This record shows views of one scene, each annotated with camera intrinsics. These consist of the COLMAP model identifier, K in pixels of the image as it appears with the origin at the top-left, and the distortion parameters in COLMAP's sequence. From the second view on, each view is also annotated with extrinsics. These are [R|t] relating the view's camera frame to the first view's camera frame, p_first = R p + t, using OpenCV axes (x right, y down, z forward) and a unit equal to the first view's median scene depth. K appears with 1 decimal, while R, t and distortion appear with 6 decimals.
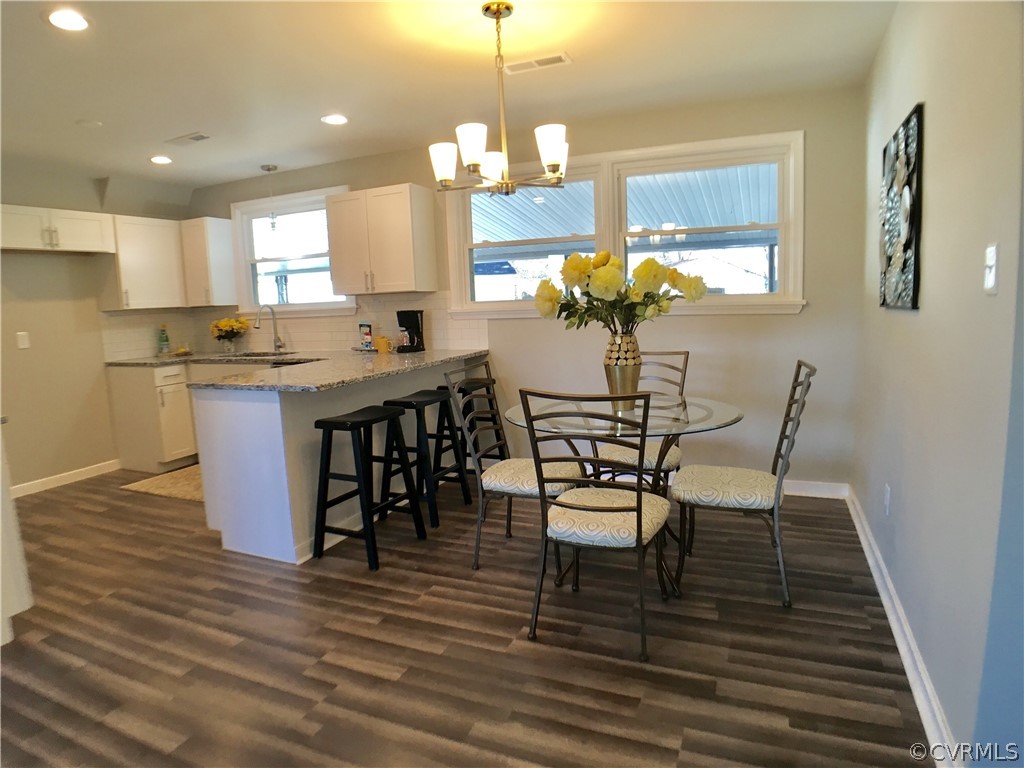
lens RADIAL K [[609.0, 0, 503.2], [0, 609.0, 383.6], [0, 0, 1]] dist [-0.089571, 0.016912]
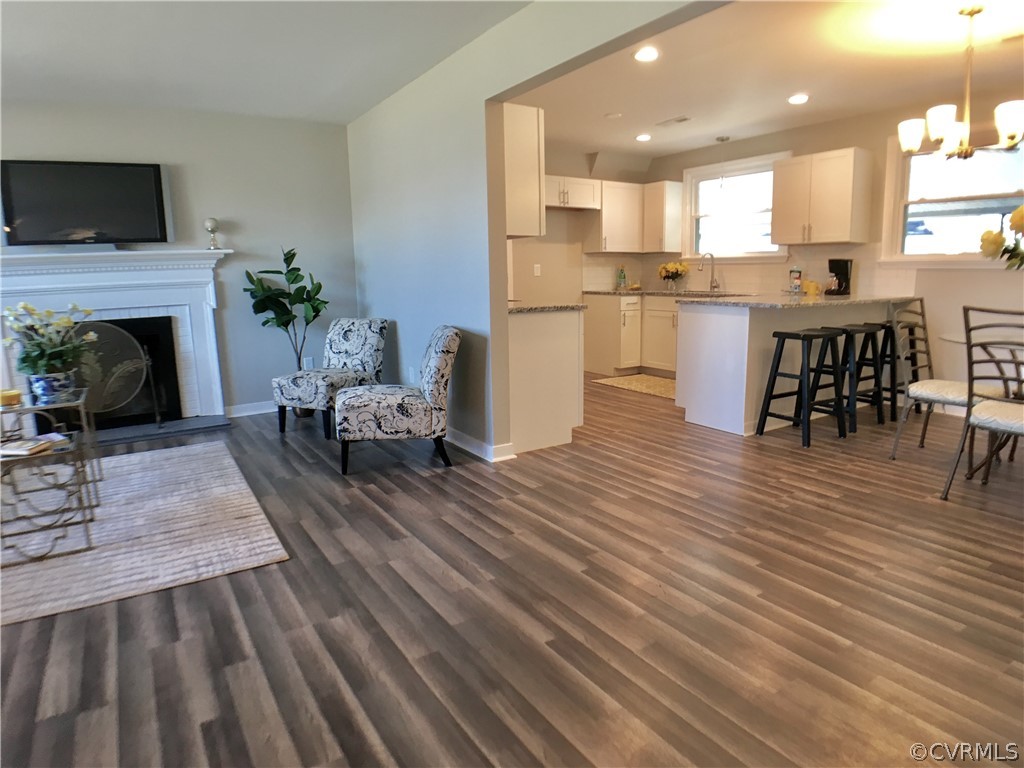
lens RADIAL K [[609.0, 0, 503.2], [0, 609.0, 383.6], [0, 0, 1]] dist [-0.089571, 0.016912]
pose [[0.831138, 0.124109, -0.542040, -0.052389], [-0.091783, 0.992023, 0.086405, 0.081268], [0.548439, -0.022064, 0.835899, -0.314698]]
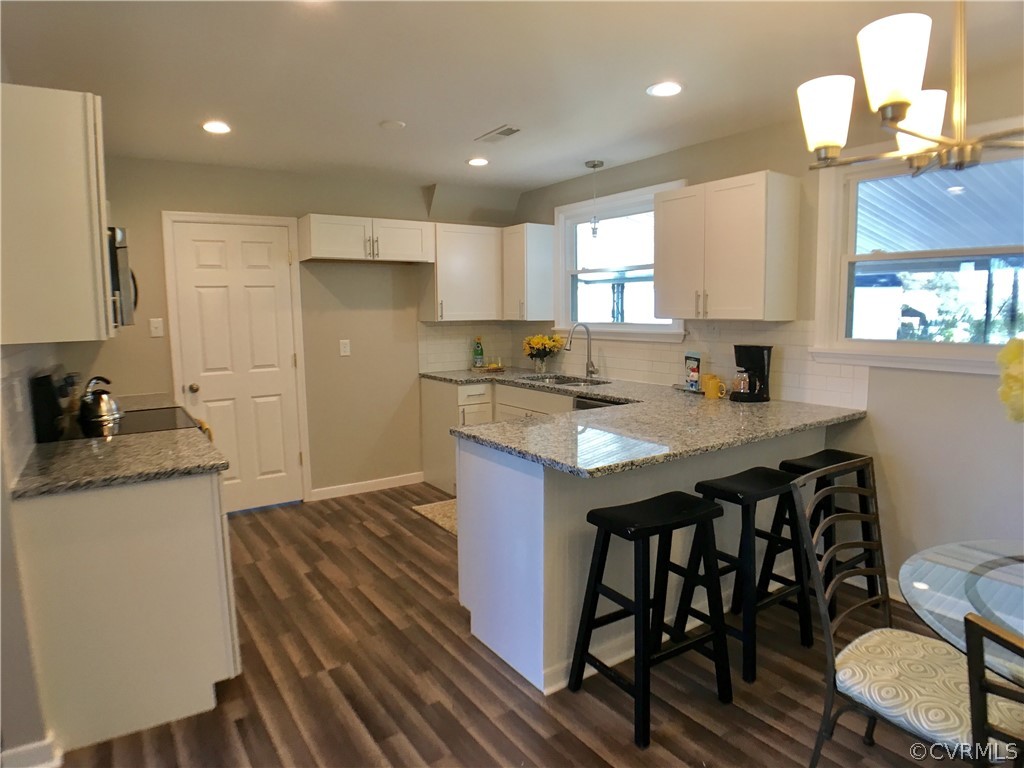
lens RADIAL K [[609.0, 0, 503.2], [0, 609.0, 383.6], [0, 0, 1]] dist [-0.089571, 0.016912]
pose [[0.846061, 0.095478, -0.524466, -0.025809], [-0.096940, 0.994982, 0.024753, -0.066400], [0.524197, 0.029899, 0.851072, 0.235260]]
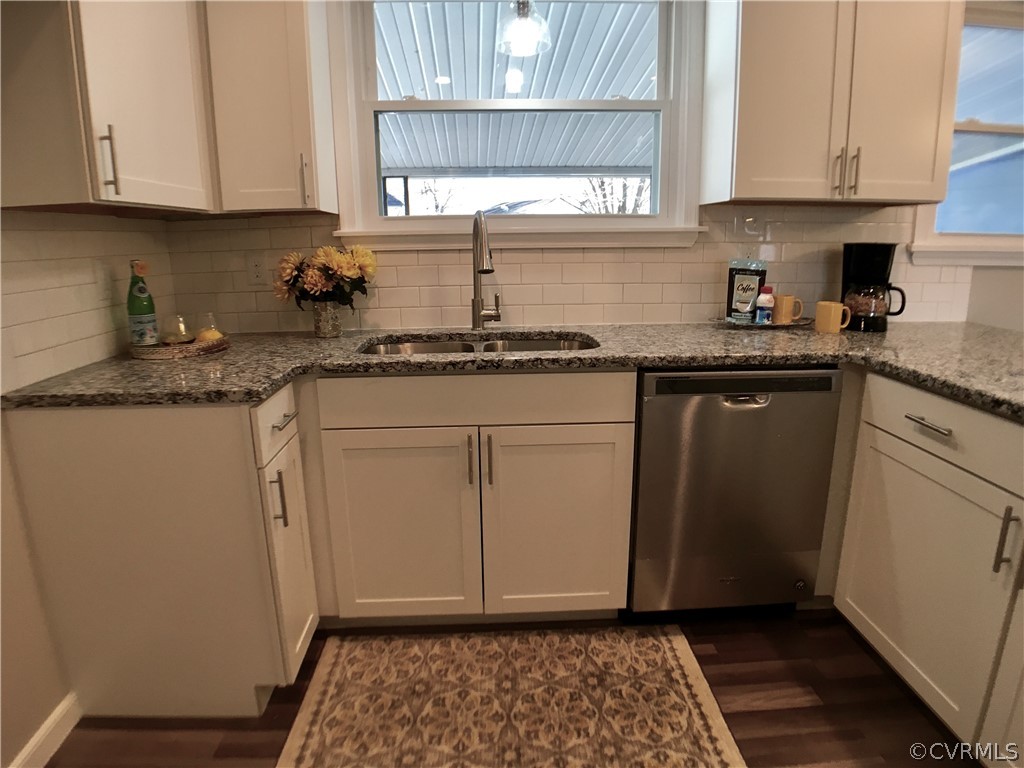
lens RADIAL K [[609.0, 0, 503.2], [0, 609.0, 383.6], [0, 0, 1]] dist [-0.089571, 0.016912]
pose [[0.896712, -0.073482, 0.436473, -0.667752], [0.034767, 0.994769, 0.096046, -0.068543], [-0.441248, -0.070951, 0.894576, 0.745294]]
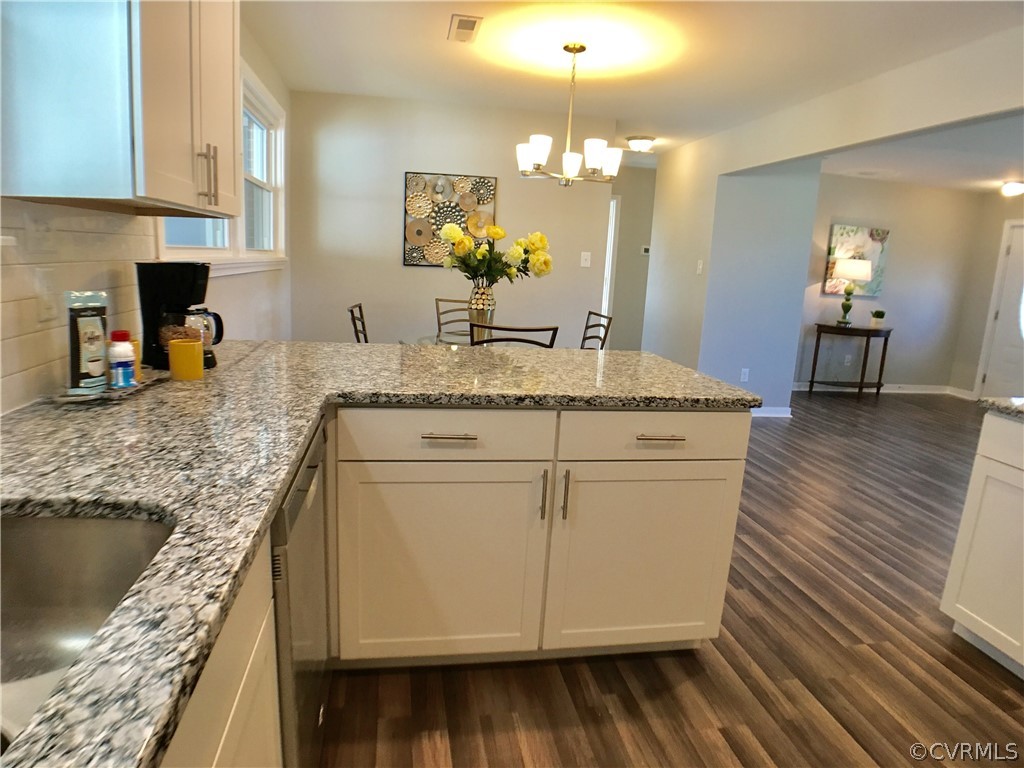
lens RADIAL K [[609.0, 0, 503.2], [0, 609.0, 383.6], [0, 0, 1]] dist [-0.089571, 0.016912]
pose [[-0.551292, -0.157358, 0.819339, -0.633195], [0.080301, 0.967485, 0.239841, -0.126534], [-0.830439, 0.198016, -0.520731, 1.101140]]
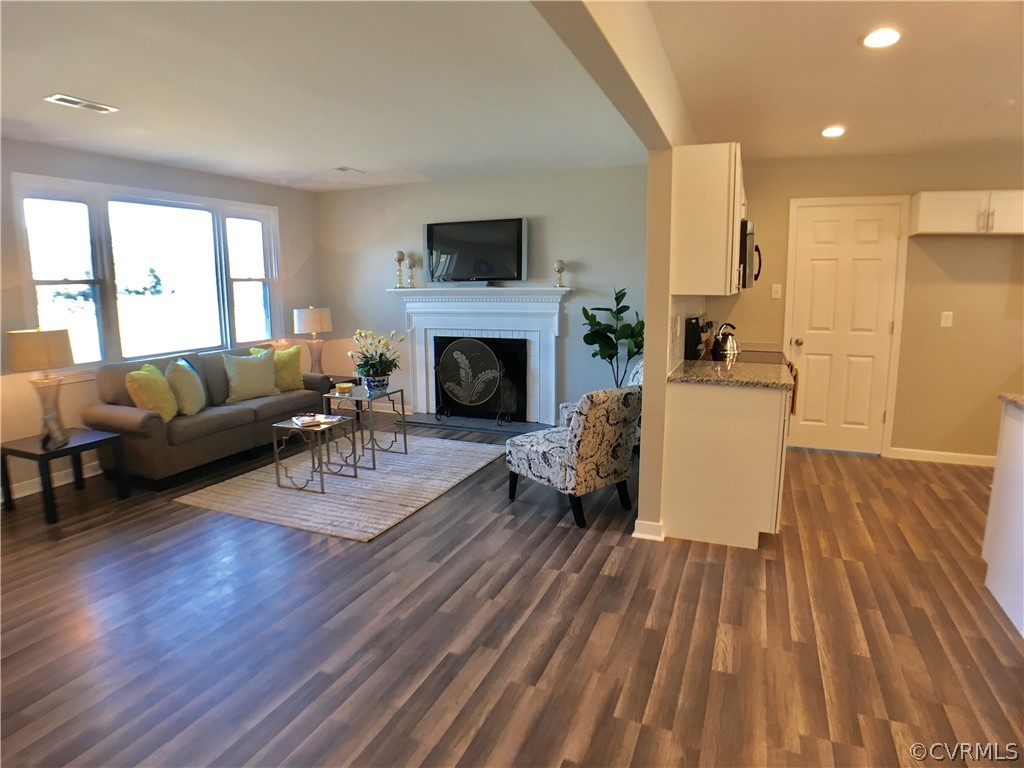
lens RADIAL K [[609.0, 0, 503.2], [0, 609.0, 383.6], [0, 0, 1]] dist [-0.089571, 0.016912]
pose [[0.020920, 0.203151, -0.978924, 0.215883], [-0.135010, 0.970744, 0.198568, -0.063086], [0.990623, 0.128010, 0.047736, 0.159645]]
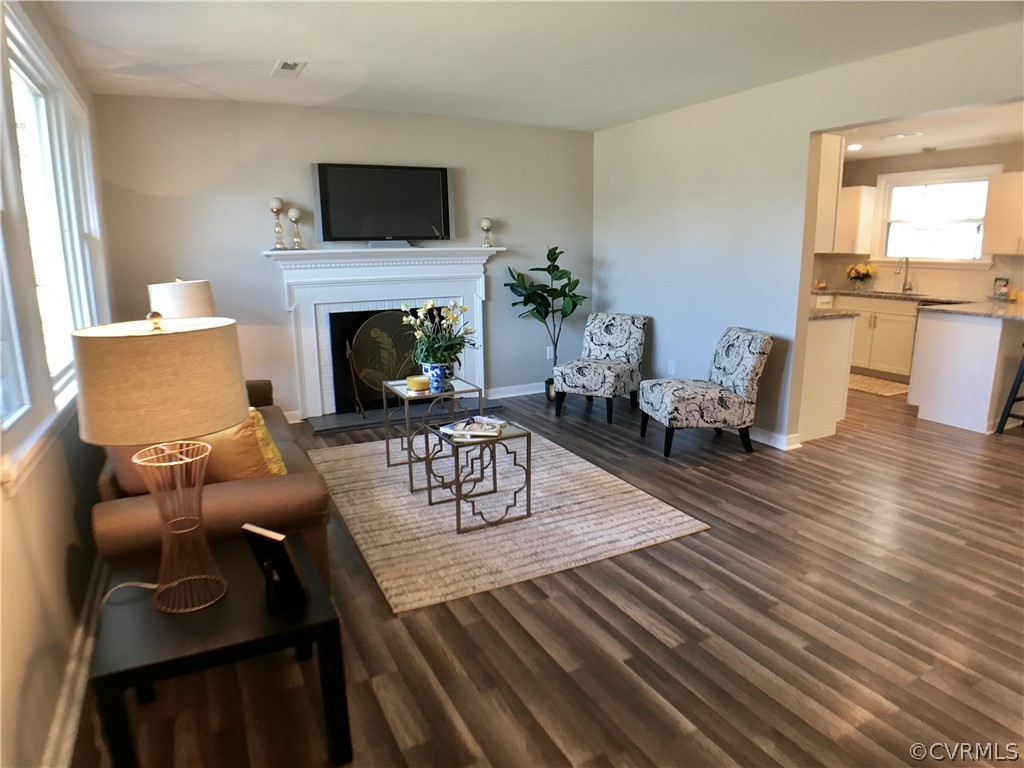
lens RADIAL K [[609.0, 0, 503.2], [0, 609.0, 383.6], [0, 0, 1]] dist [-0.089571, 0.016912]
pose [[0.776767, 0.170437, -0.606287, -0.305560], [-0.113860, 0.984826, 0.130975, 0.087501], [0.619410, -0.032706, 0.784386, -0.640404]]
